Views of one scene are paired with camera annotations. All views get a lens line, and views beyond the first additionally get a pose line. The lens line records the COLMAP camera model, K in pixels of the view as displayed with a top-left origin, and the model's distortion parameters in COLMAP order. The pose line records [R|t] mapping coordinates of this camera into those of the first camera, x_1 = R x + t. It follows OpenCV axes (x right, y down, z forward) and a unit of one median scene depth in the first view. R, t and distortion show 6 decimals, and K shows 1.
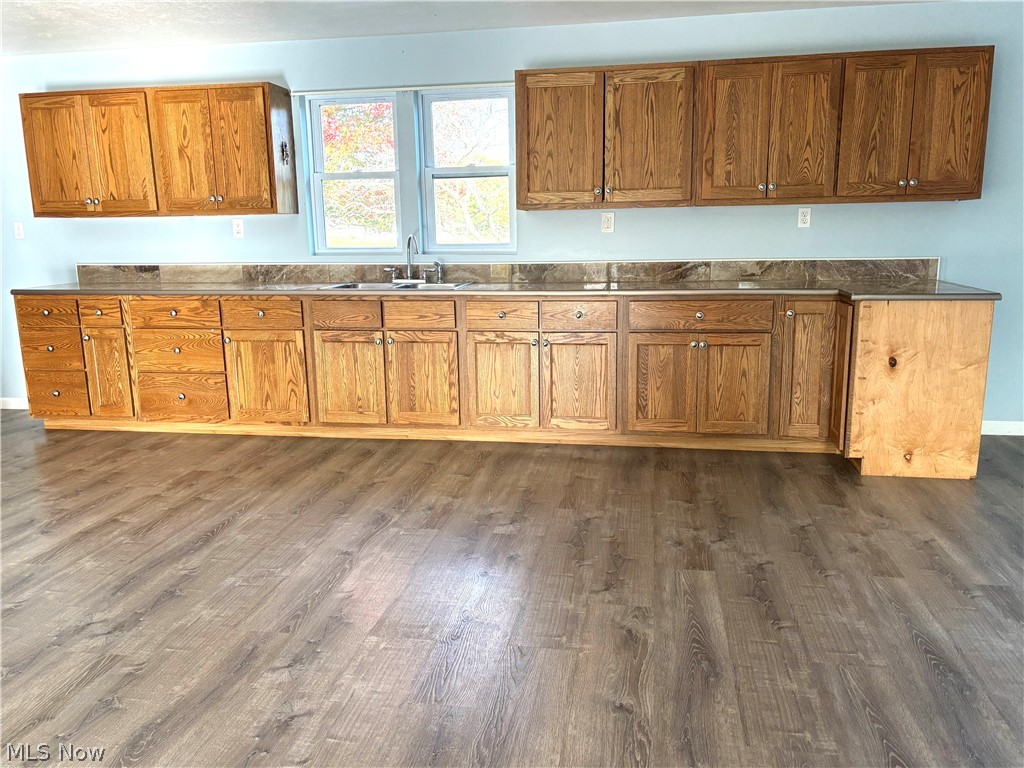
lens RADIAL K [[799.3, 0, 516.7], [0, 799.3, 387.4], [0, 0, 1]] dist [0.048346, -0.031654]
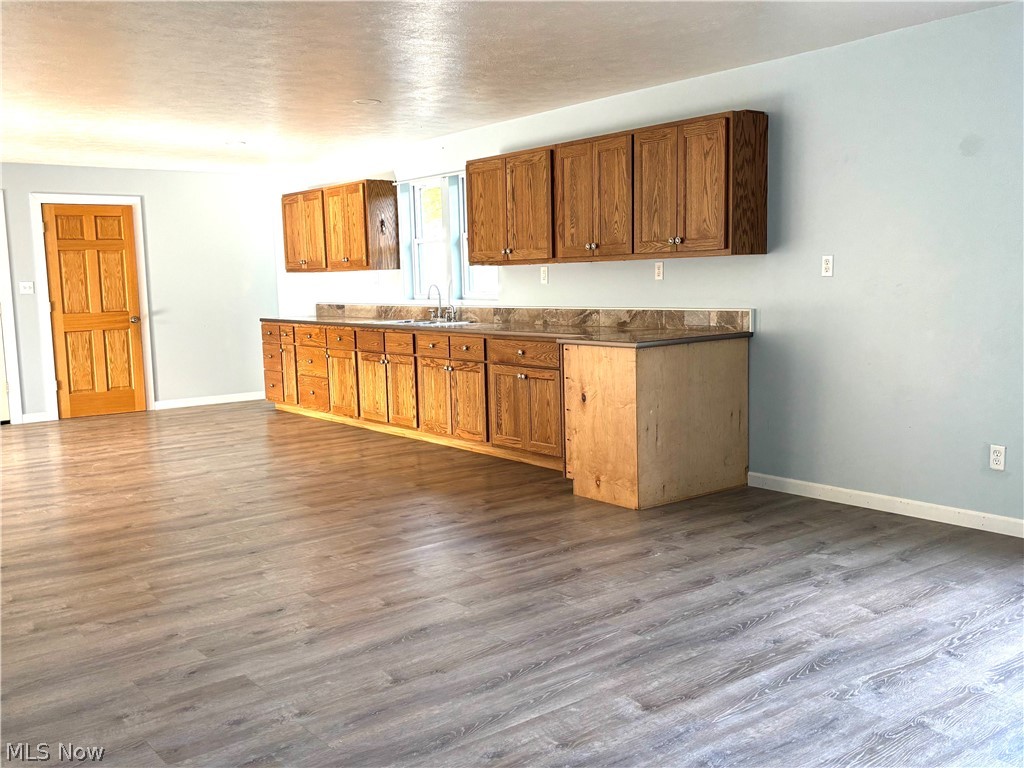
lens RADIAL K [[984.0, 0, 509.2], [0, 984.0, 388.3], [0, 0, 1]] dist [0.189857, 0.000000]
pose [[0.734295, 0.073770, -0.674810, 1.134725], [-0.119327, 0.992626, -0.021332, -0.001307], [0.668260, 0.096187, 0.737683, -0.106381]]
